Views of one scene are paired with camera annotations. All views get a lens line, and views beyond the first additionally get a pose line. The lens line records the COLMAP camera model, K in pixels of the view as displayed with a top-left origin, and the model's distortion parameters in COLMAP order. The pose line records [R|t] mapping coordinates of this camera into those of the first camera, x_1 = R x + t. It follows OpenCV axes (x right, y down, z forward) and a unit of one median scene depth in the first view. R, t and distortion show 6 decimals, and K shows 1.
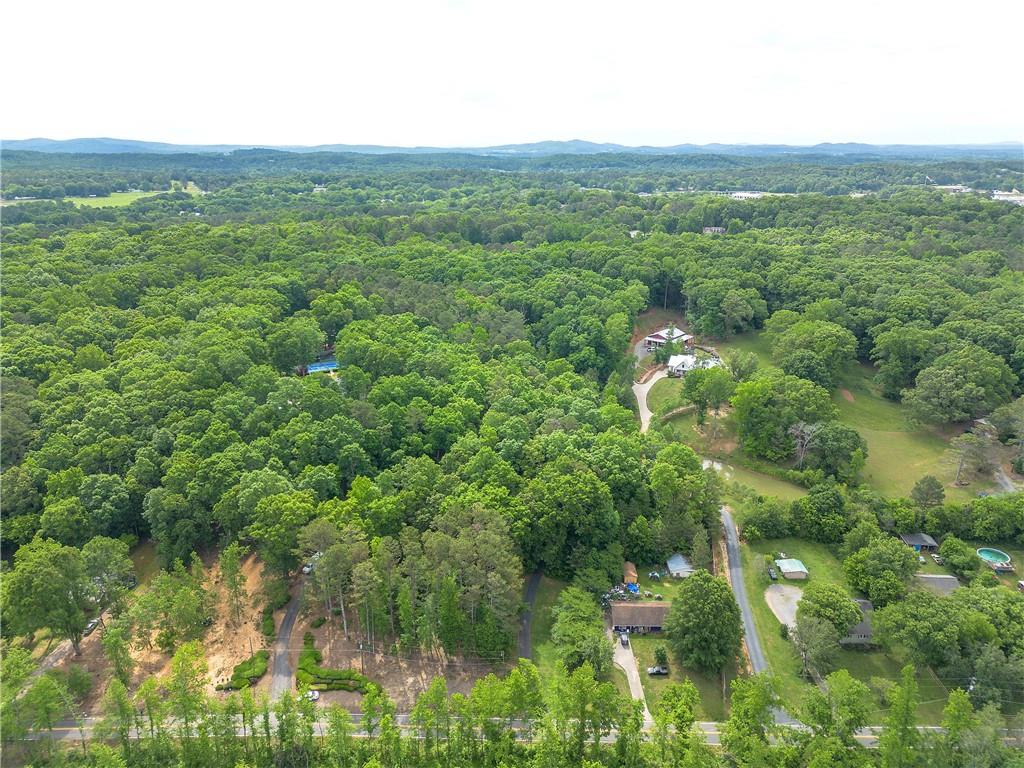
lens RADIAL K [[724.3, 0, 510.4], [0, 724.3, 386.5], [0, 0, 1]] dist [0.019721, -0.014199]
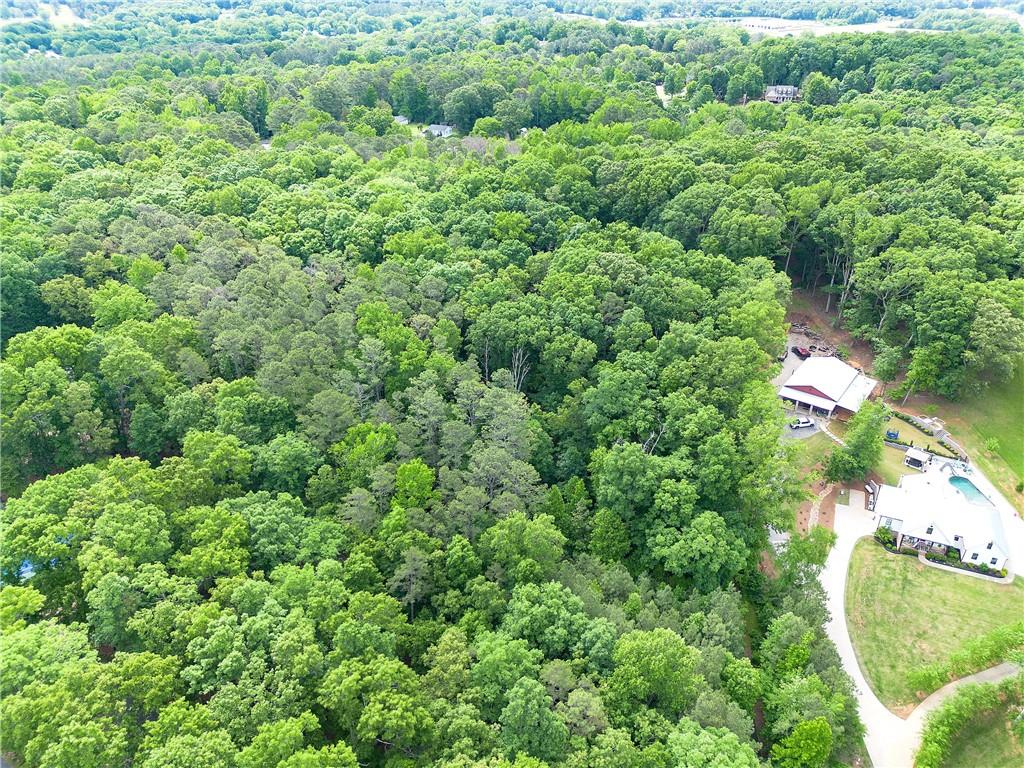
lens RADIAL K [[724.3, 0, 515.8], [0, 724.3, 381.1], [0, 0, 1]] dist [0.019721, -0.014199]
pose [[0.998178, -0.028877, 0.052972, -0.003930], [0.017496, 0.978834, 0.203905, -0.090682], [-0.057739, -0.202607, 0.977556, 0.295150]]
